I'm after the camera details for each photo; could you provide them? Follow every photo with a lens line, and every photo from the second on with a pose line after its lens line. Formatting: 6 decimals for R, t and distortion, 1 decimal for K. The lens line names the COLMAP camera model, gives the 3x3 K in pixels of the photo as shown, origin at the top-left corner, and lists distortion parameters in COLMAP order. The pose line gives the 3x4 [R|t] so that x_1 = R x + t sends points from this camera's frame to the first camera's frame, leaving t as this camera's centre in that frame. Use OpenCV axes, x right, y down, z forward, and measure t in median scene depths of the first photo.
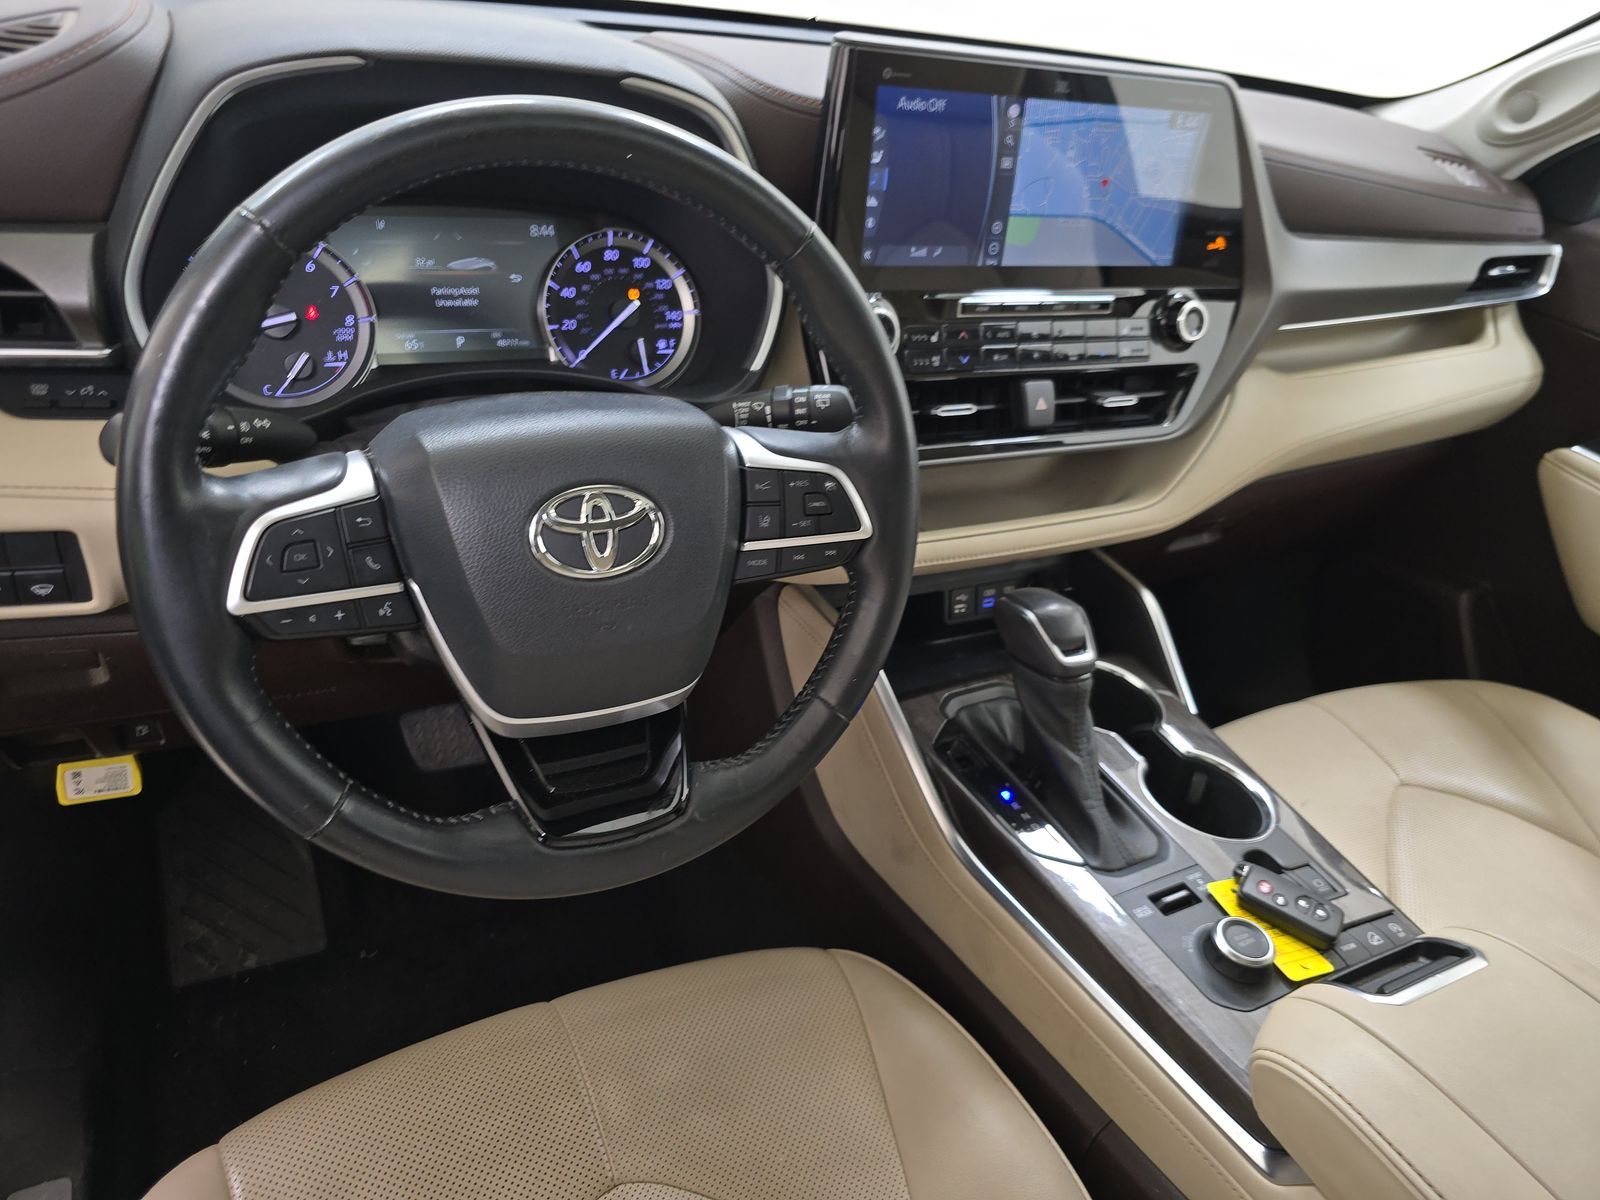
lens RADIAL K [[1071.5, 0, 800.0], [0, 1071.5, 600.0], [0, 0, 1]] dist [-0.001416, -0.135968]
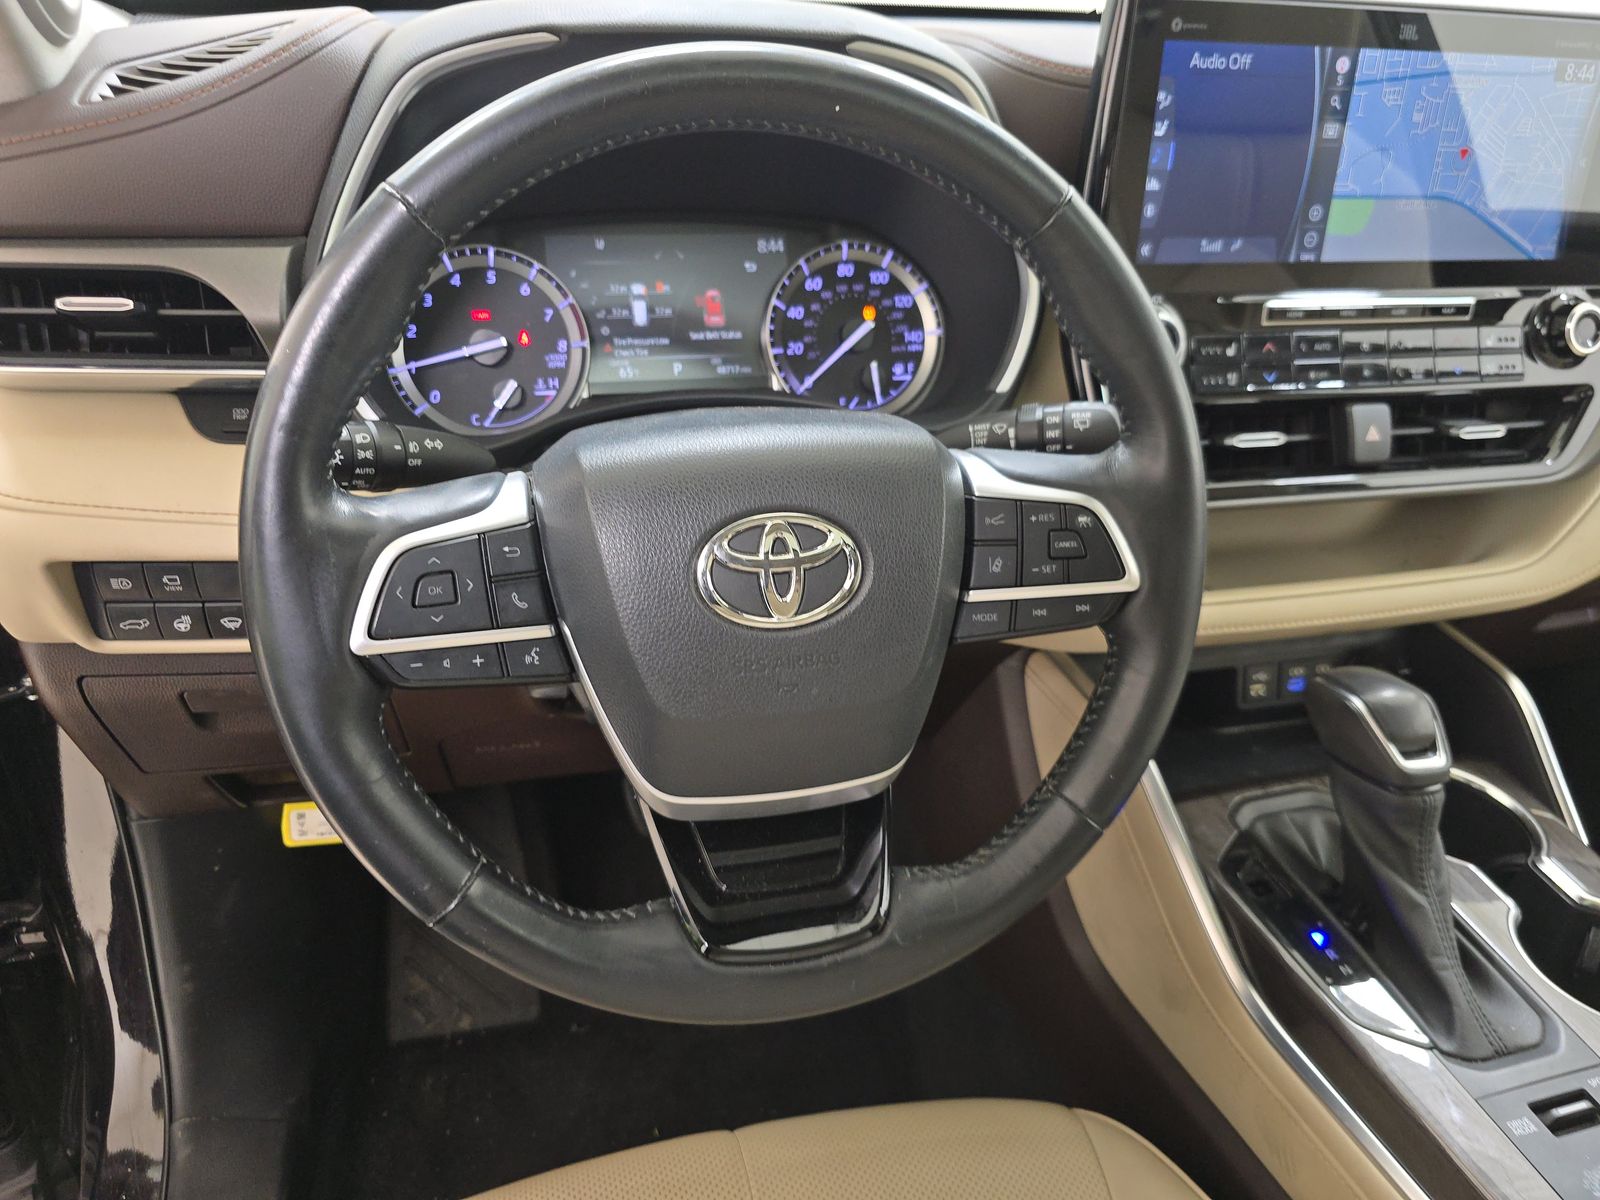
lens RADIAL K [[1103.3, 0, 804.5], [0, 1103.3, 592.3], [0, 0, 1]] dist [-0.003870, -0.022879]
pose [[0.970730, 0.027766, -0.238563, 0.017523], [-0.043950, 0.997059, -0.062789, 0.002295], [0.236118, 0.071436, 0.969095, 0.138400]]
